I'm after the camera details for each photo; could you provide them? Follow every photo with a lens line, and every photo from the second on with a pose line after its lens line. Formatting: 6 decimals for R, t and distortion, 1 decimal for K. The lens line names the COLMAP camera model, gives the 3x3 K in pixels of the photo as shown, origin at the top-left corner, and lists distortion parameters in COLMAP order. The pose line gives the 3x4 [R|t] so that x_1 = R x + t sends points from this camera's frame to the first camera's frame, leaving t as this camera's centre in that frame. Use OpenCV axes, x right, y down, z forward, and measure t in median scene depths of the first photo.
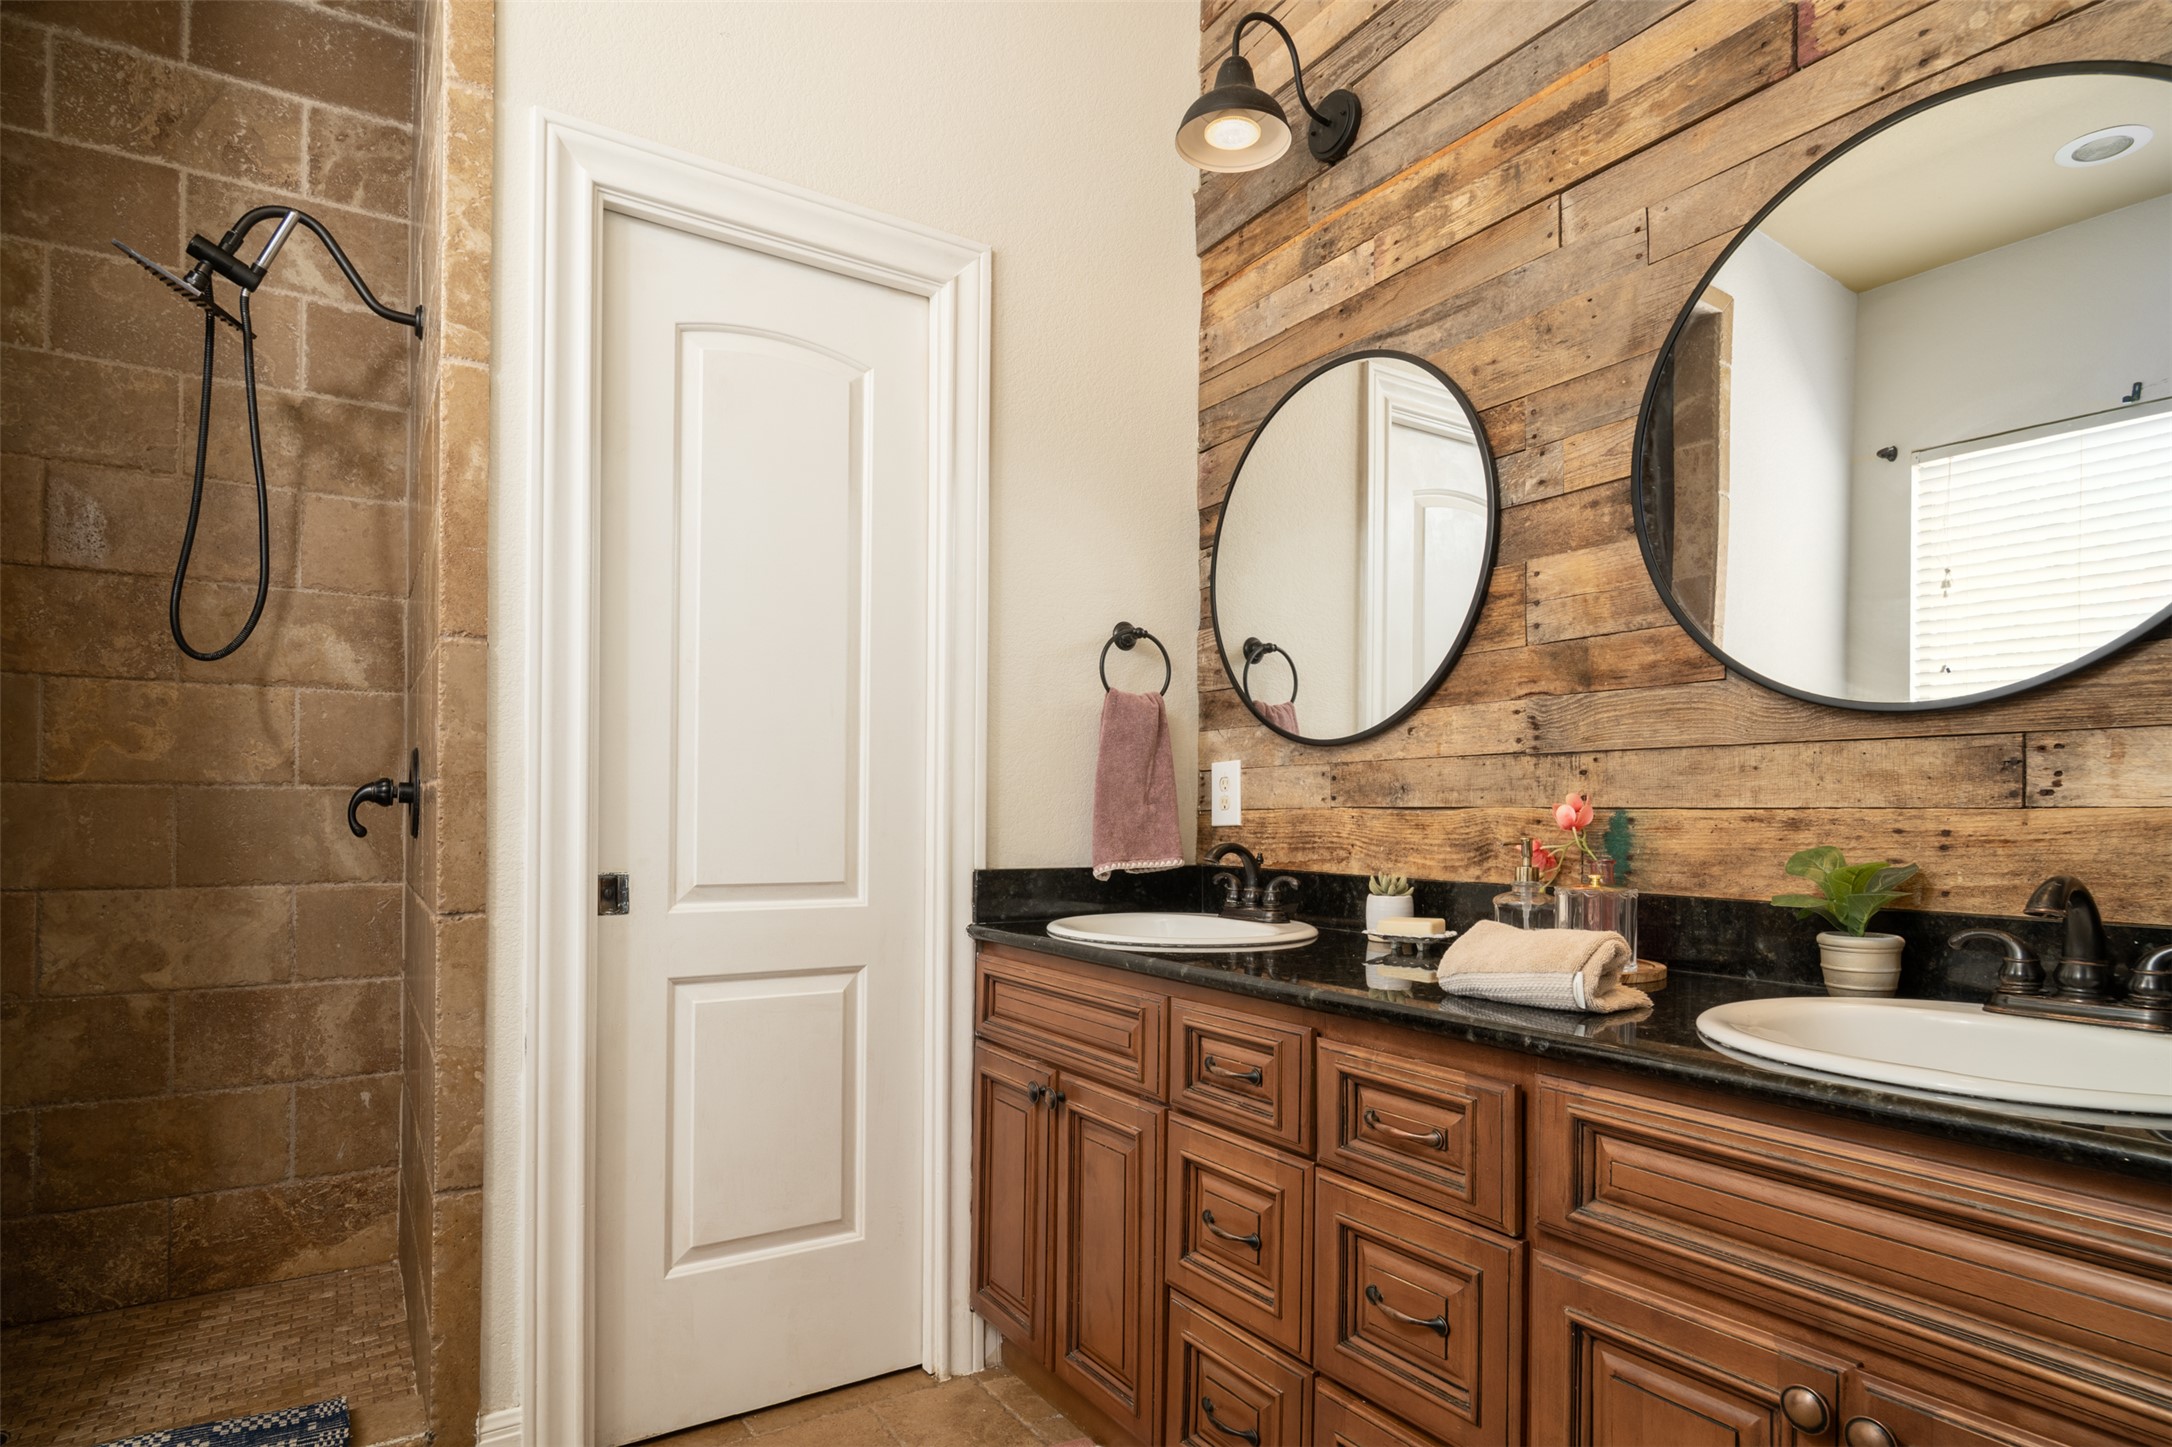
lens RADIAL K [[1155.9, 0, 1096.9], [0, 1155.9, 810.0], [0, 0, 1]] dist [-0.005271, -0.001415]
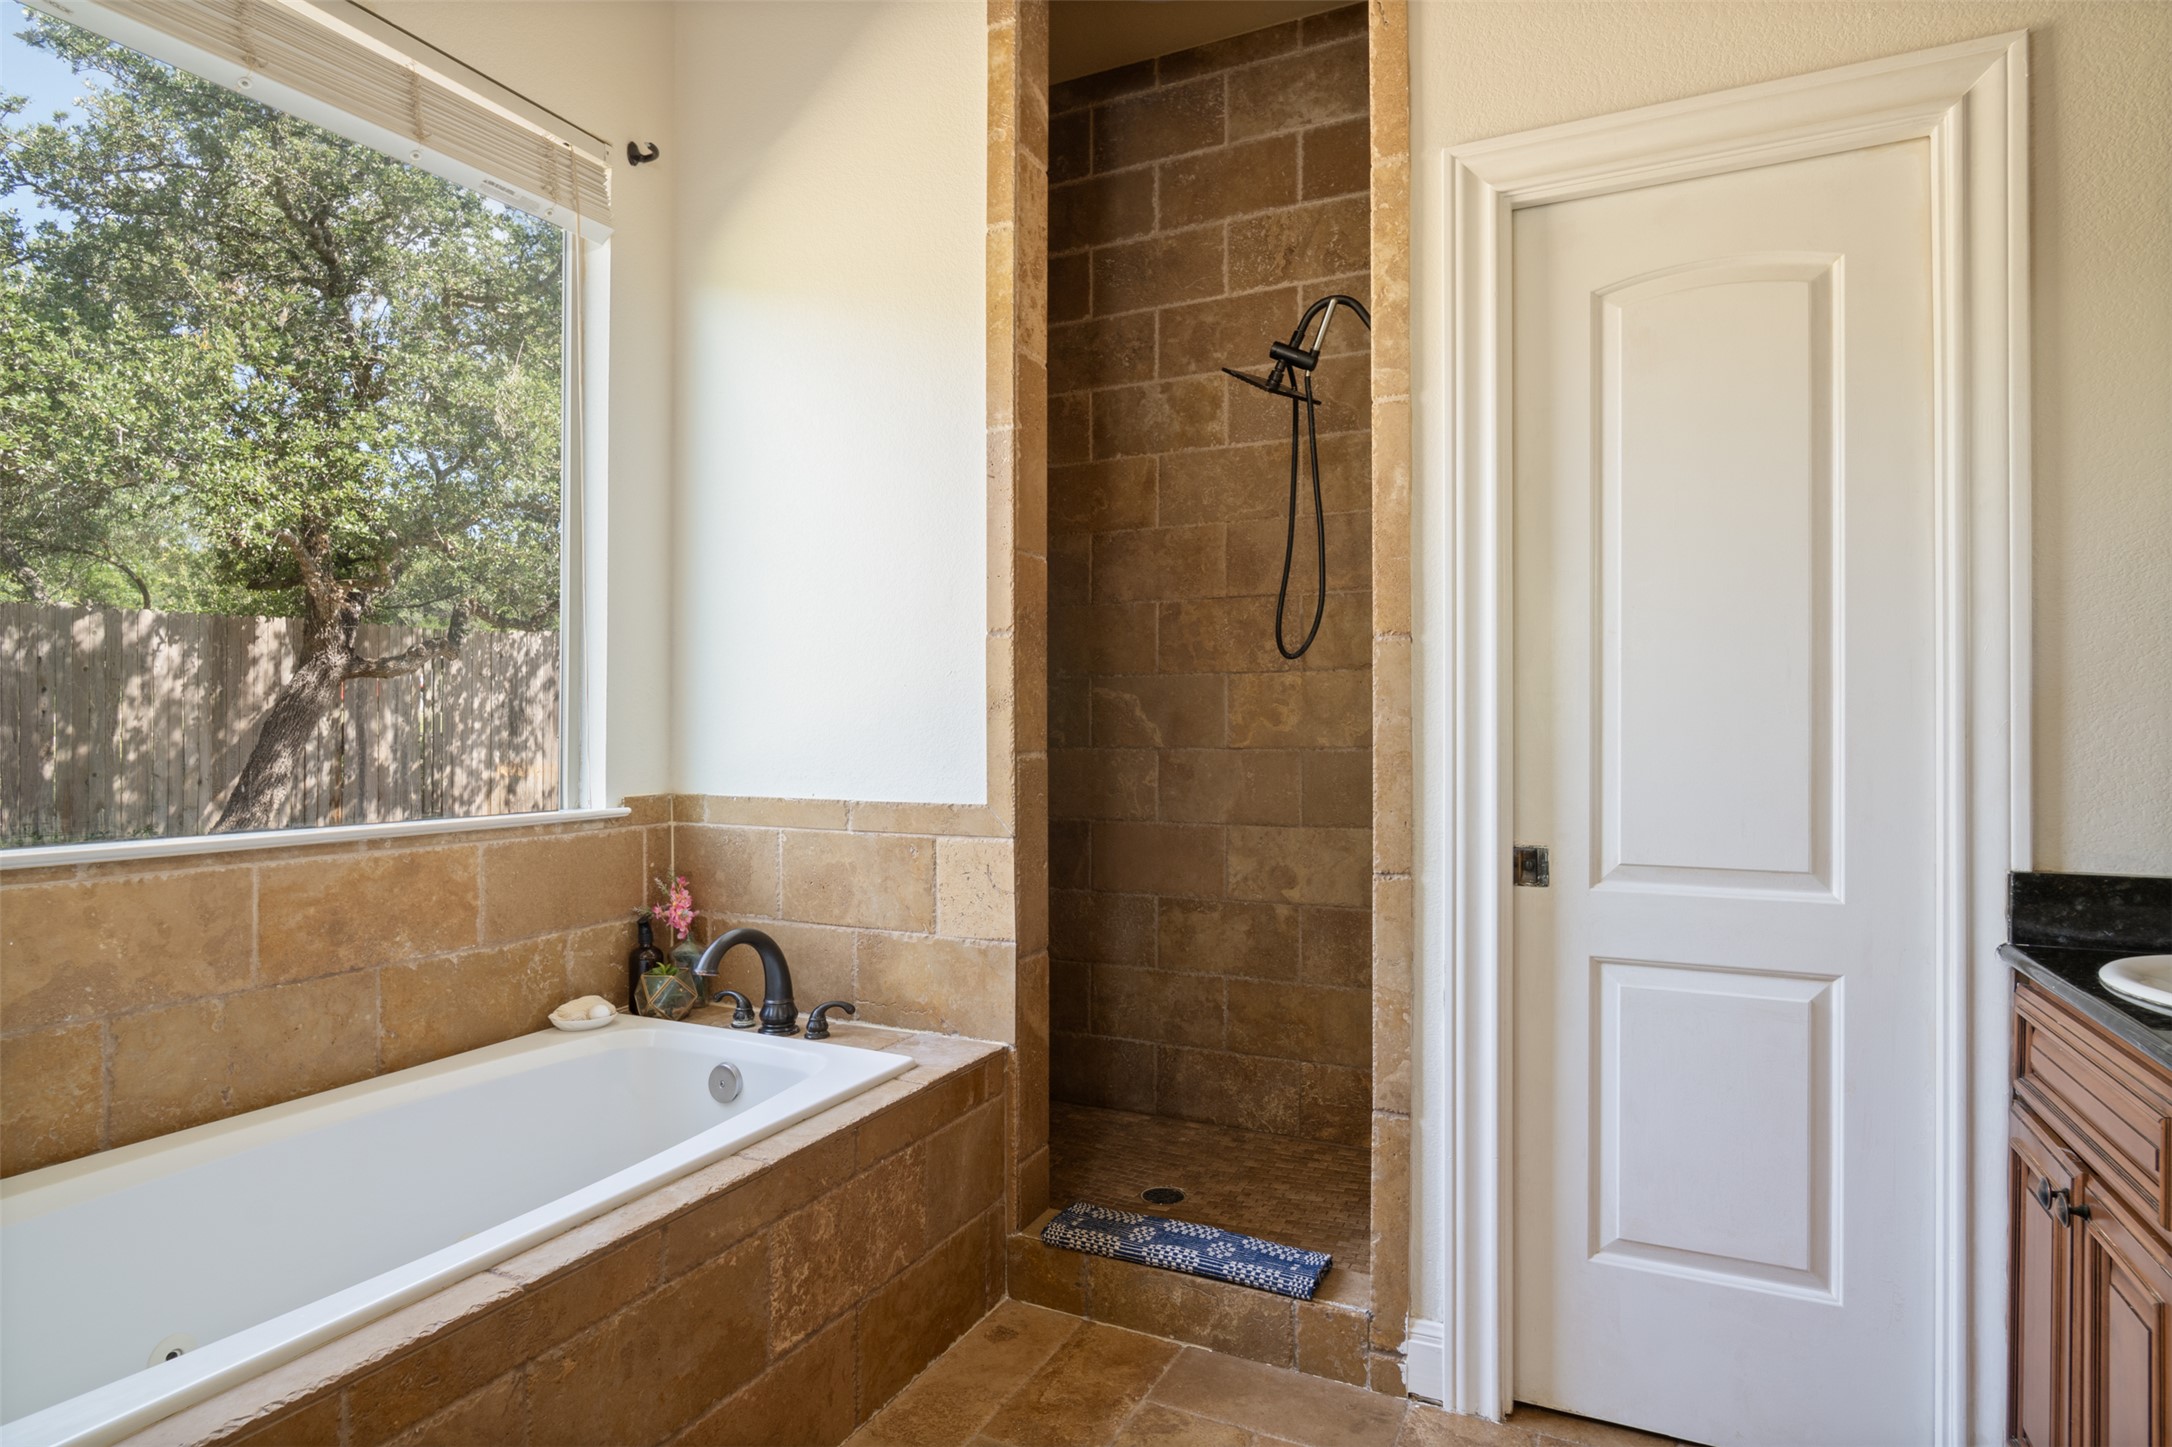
lens RADIAL K [[1155.9, 0, 1087.9], [0, 1155.9, 727.4], [0, 0, 1]] dist [-0.005271, -0.001415]
pose [[0.517294, -0.011645, -0.855729, 0.229259], [0.006828, 0.999932, -0.009480, -0.039098], [0.855781, -0.000939, 0.517338, 0.111046]]
